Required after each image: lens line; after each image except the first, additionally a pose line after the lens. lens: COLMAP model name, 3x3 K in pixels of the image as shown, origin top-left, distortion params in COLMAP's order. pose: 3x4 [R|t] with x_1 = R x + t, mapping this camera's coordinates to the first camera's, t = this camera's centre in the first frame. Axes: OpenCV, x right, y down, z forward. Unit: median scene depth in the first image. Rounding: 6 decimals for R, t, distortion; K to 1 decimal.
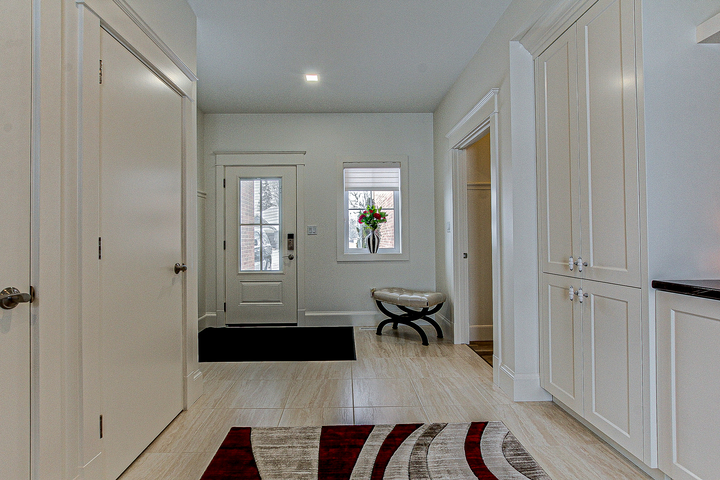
lens RADIAL K [[332.7, 0, 361.9], [0, 332.7, 240.6], [0, 0, 1]] dist [-0.010530, 0.000677]
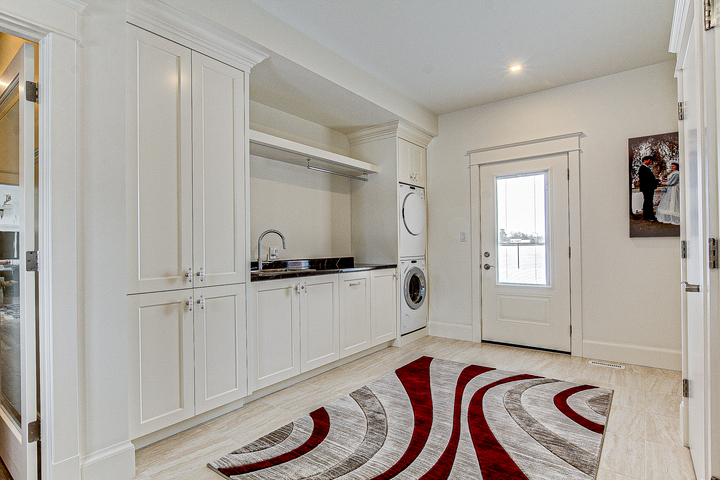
lens RADIAL K [[370.1, 0, 360.0], [0, 370.1, 240.0], [0, 0, 1]] dist [-0.000064, -0.000017]
pose [[-0.762445, 0.021633, 0.646691, -0.563219], [0.011705, 0.999739, -0.019643, -0.011672], [-0.646947, -0.007407, -0.762499, 1.636693]]
